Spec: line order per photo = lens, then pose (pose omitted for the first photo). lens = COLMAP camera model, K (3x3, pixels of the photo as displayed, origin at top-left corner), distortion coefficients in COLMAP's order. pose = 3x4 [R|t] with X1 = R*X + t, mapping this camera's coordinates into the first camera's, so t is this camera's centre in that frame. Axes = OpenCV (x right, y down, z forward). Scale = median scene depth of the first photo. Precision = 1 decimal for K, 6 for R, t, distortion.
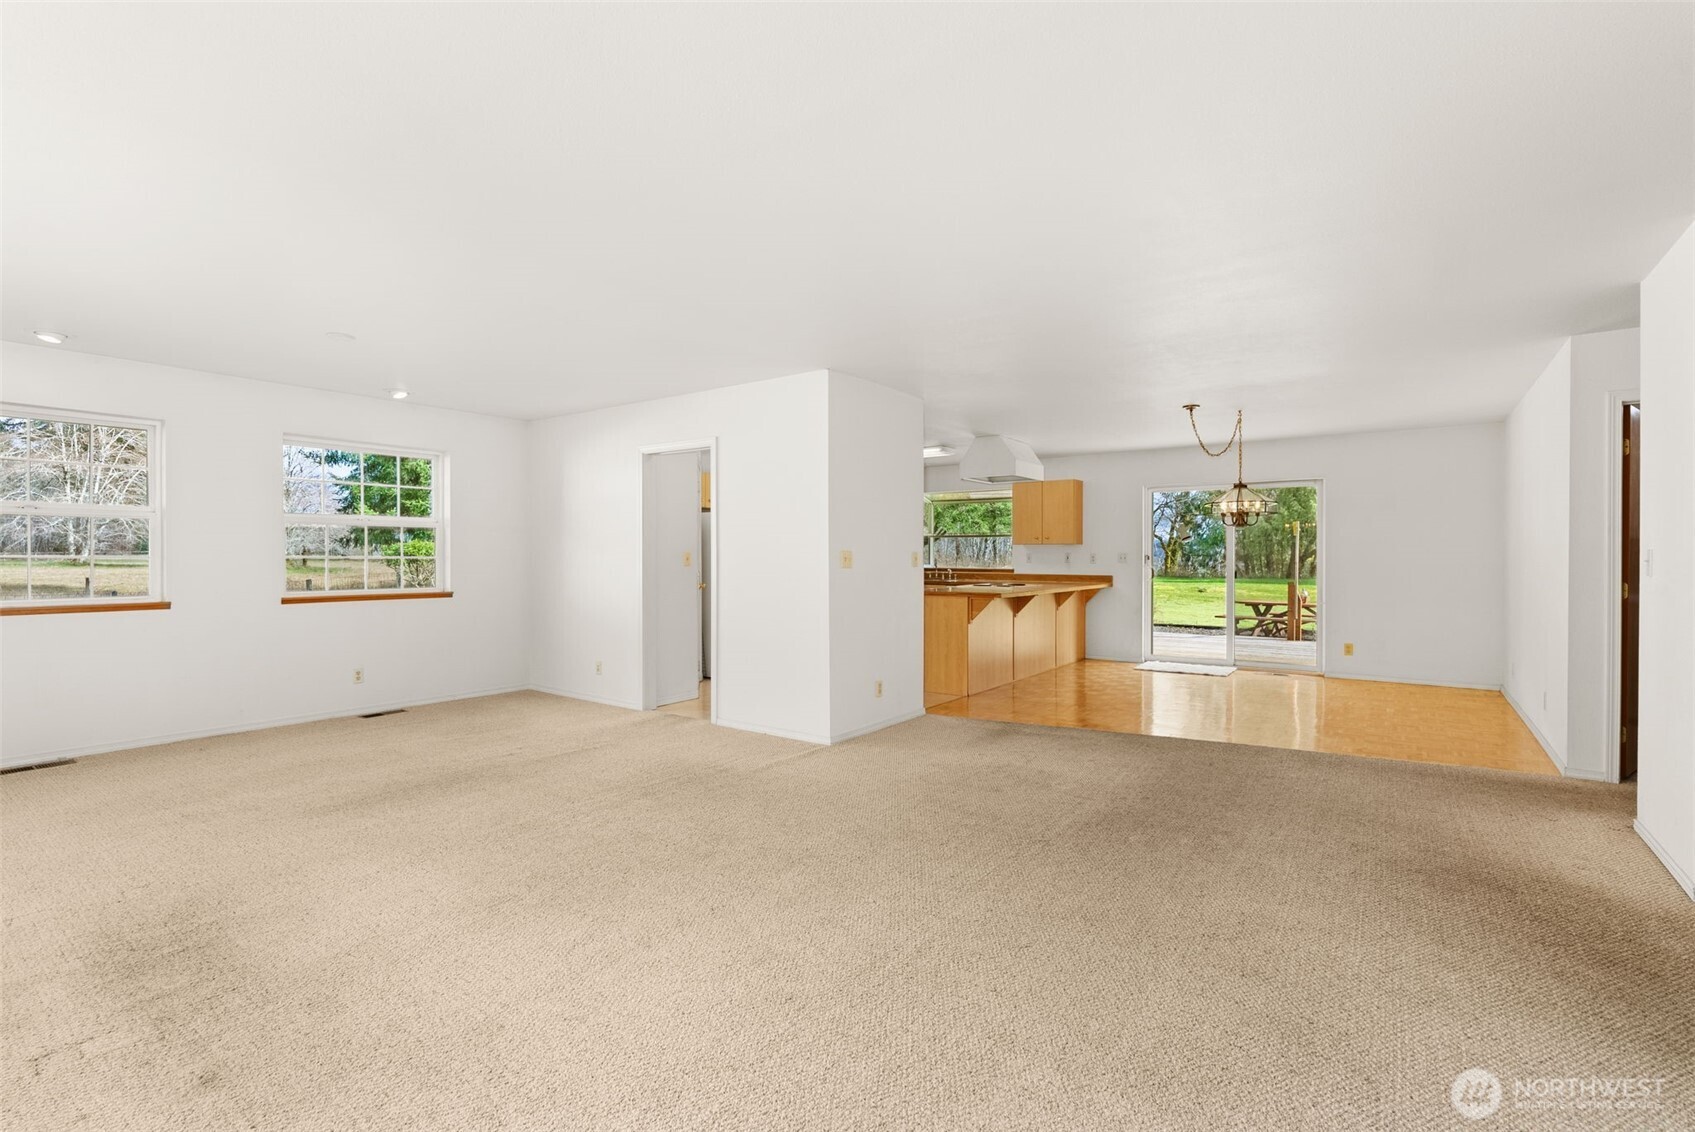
lens RADIAL K [[764.5, 0, 847.8], [0, 764.5, 557.7], [0, 0, 1]] dist [-0.010740, -0.000190]
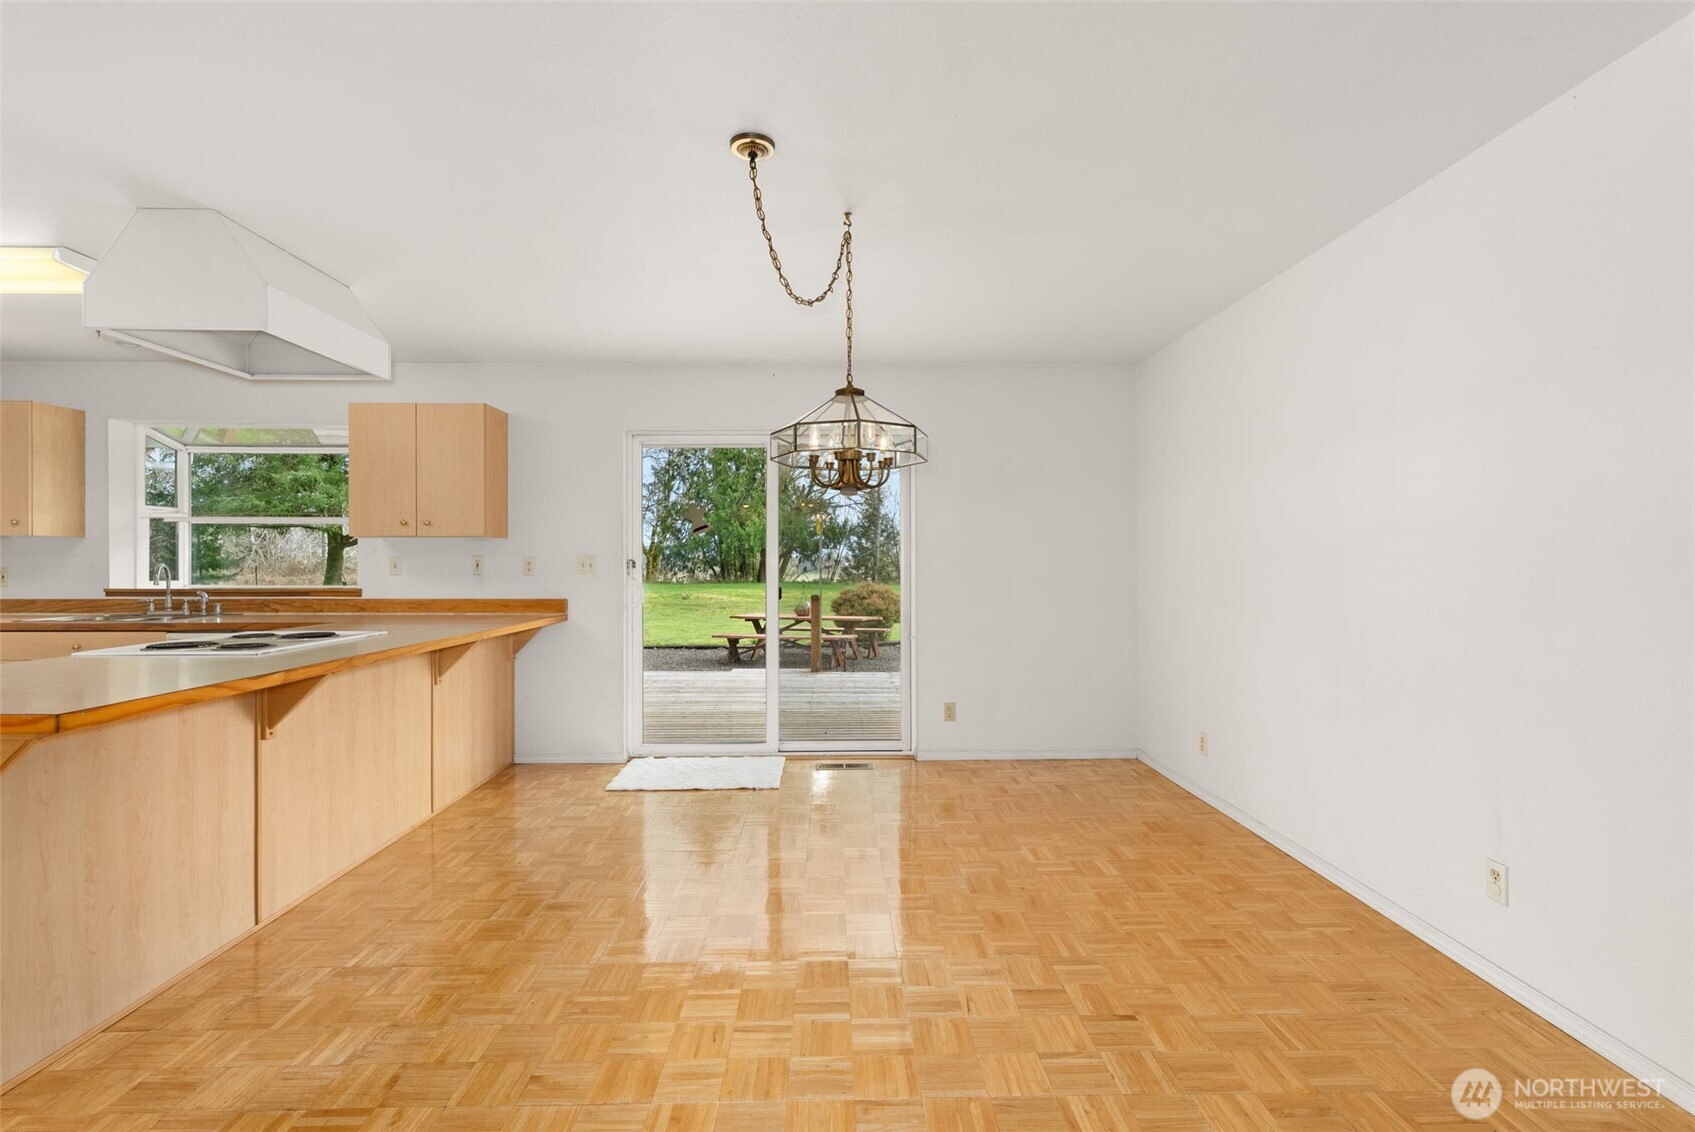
lens RADIAL K [[764.5, 0, 847.8], [0, 764.5, 557.7], [0, 0, 1]] dist [-0.010740, -0.000190]
pose [[0.794081, 0.000608, 0.607812, 0.179768], [0.003354, 0.999980, -0.005381, -0.001492], [-0.607803, 0.006312, 0.794063, 0.462747]]
